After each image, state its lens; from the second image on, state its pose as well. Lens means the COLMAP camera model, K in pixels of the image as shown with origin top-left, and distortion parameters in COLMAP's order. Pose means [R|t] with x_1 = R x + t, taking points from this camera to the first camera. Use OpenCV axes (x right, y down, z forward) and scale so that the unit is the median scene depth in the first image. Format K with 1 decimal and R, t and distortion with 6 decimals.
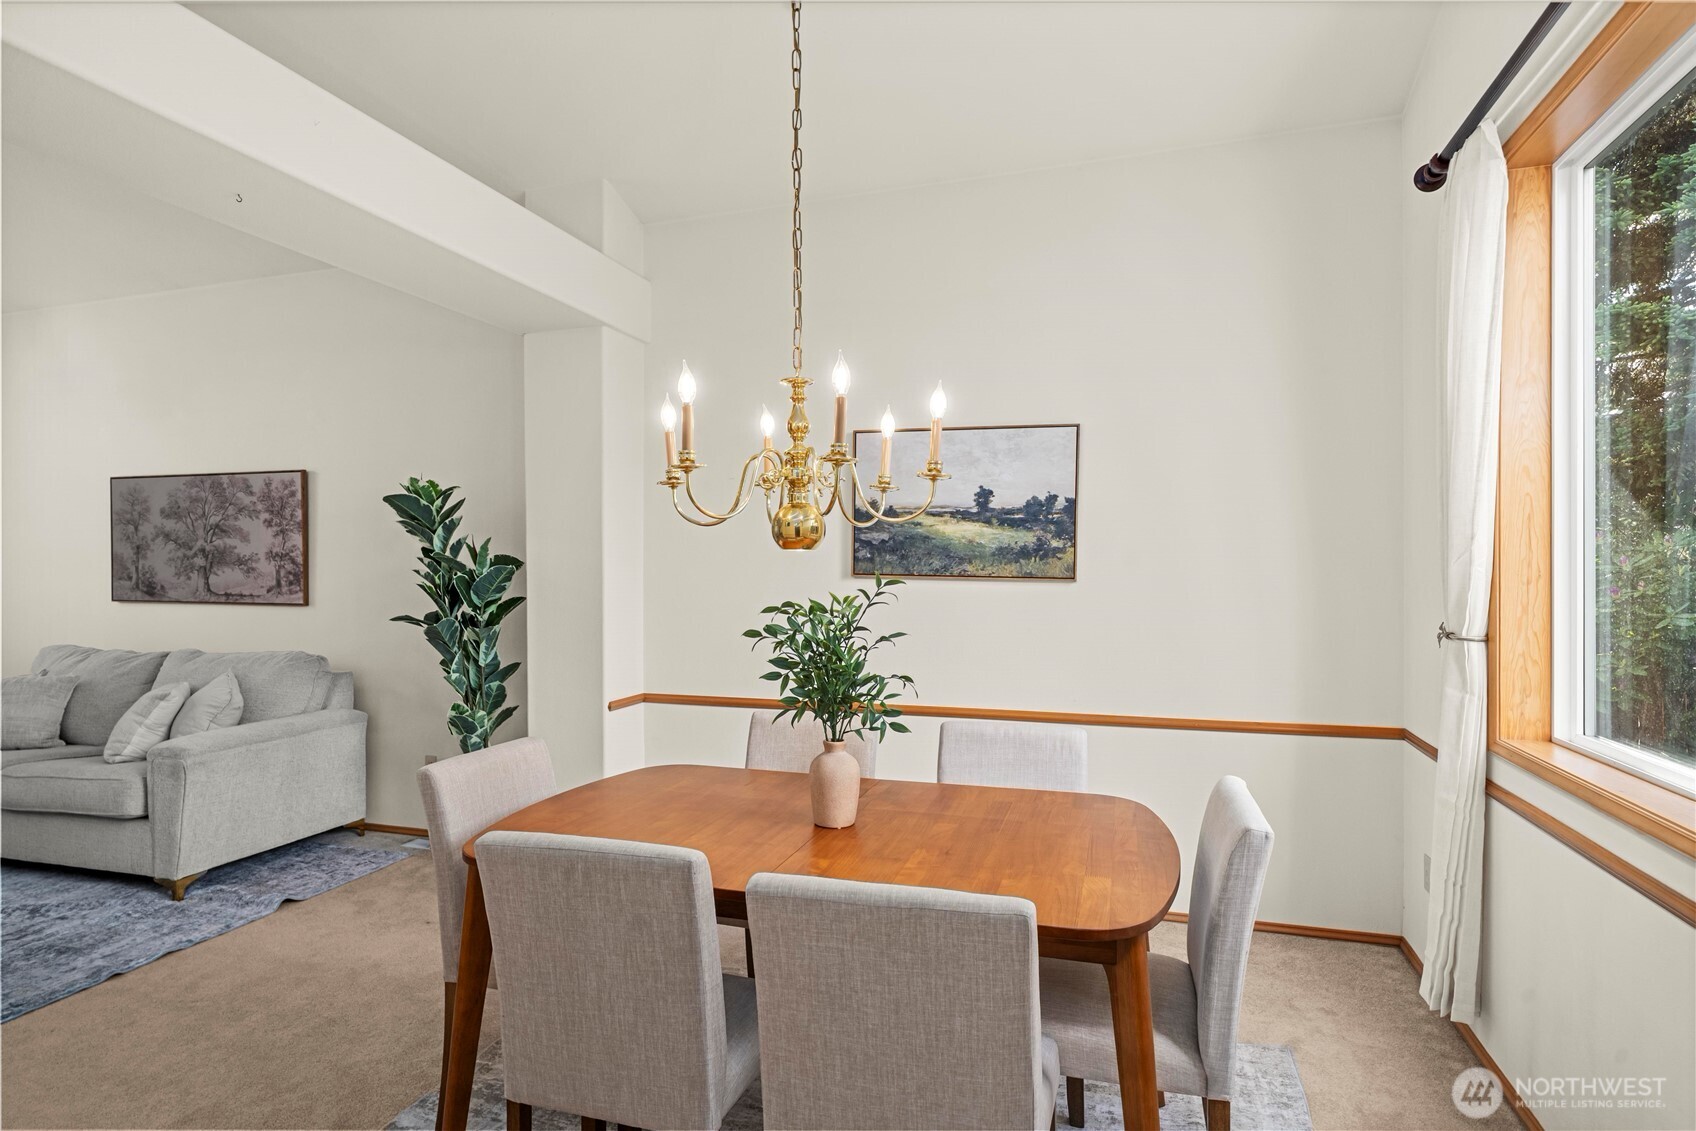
lens RADIAL K [[894.5, 0, 847.7], [0, 894.5, 574.0], [0, 0, 1]] dist [0.001603, -0.000672]
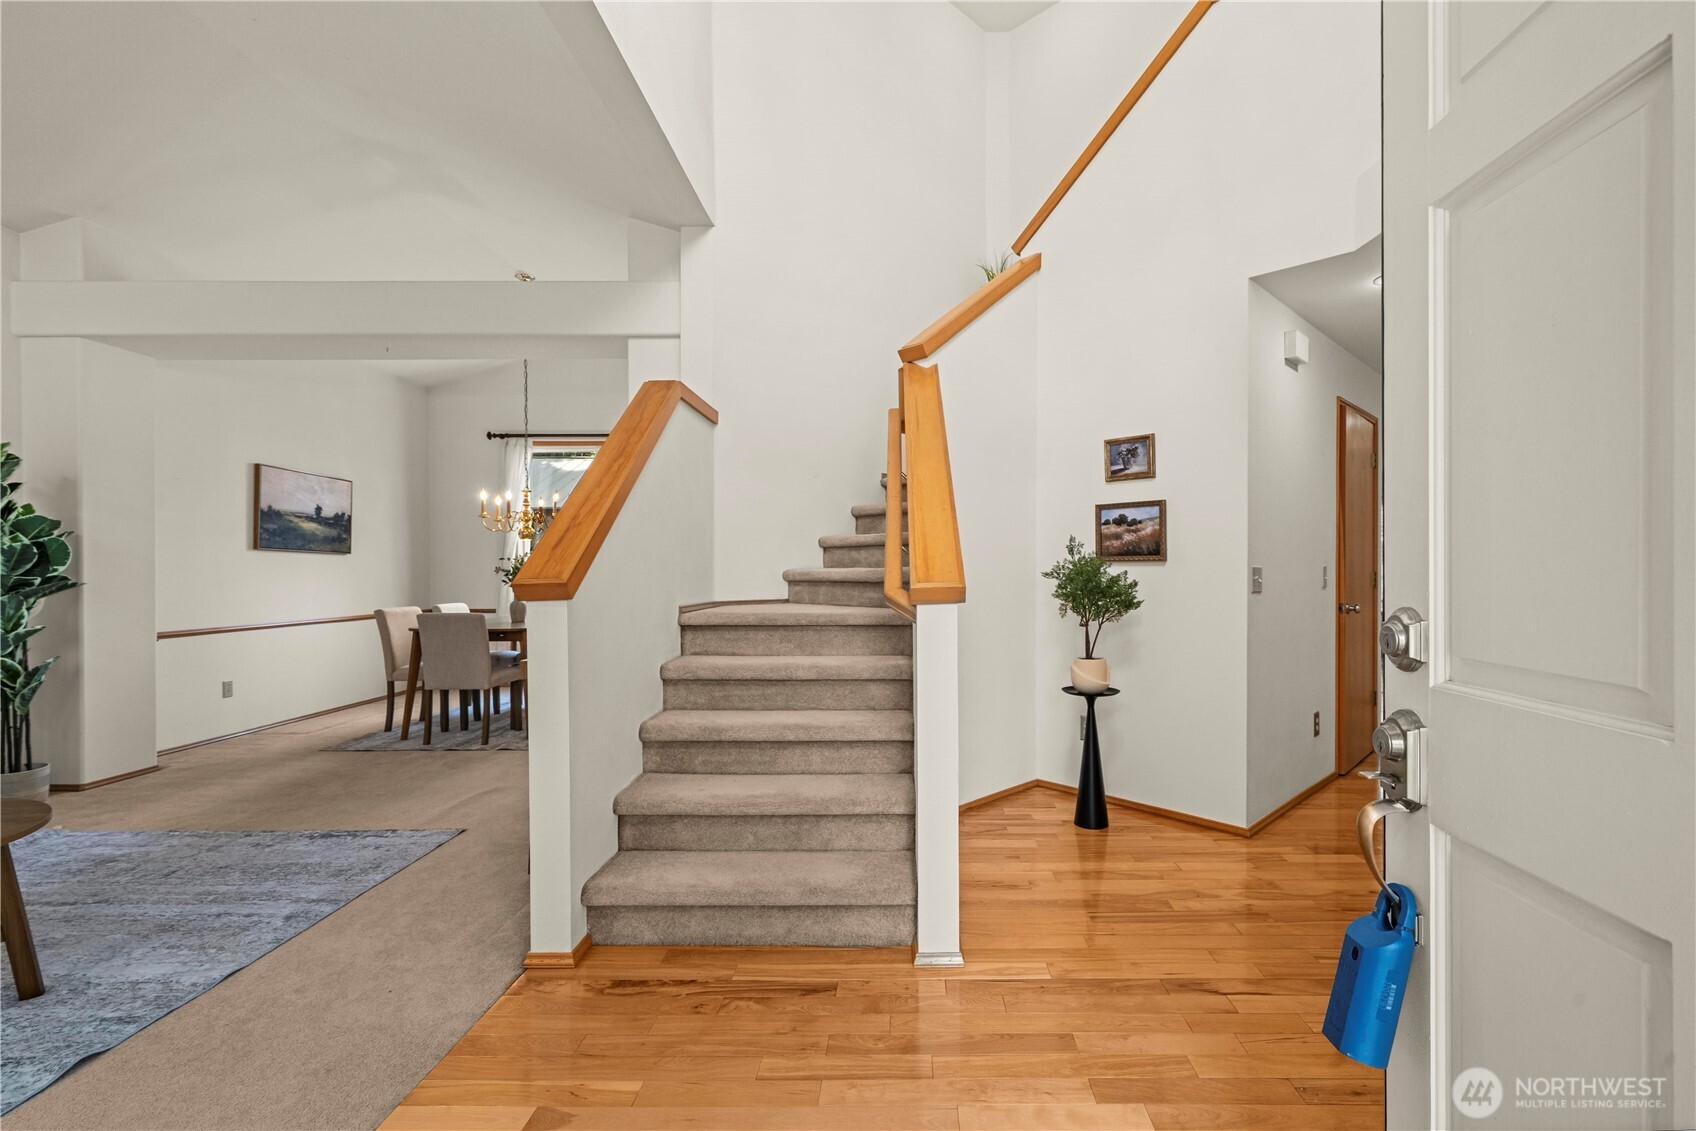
lens RADIAL K [[725.0, 0, 897.7], [0, 725.0, 572.4], [0, 0, 1]] dist [-0.002863, -0.000922]
pose [[-0.311398, -0.001895, 0.950278, -1.339531], [0.006647, 0.999969, 0.004172, 0.040023], [-0.950256, 0.007615, -0.311376, 0.219336]]
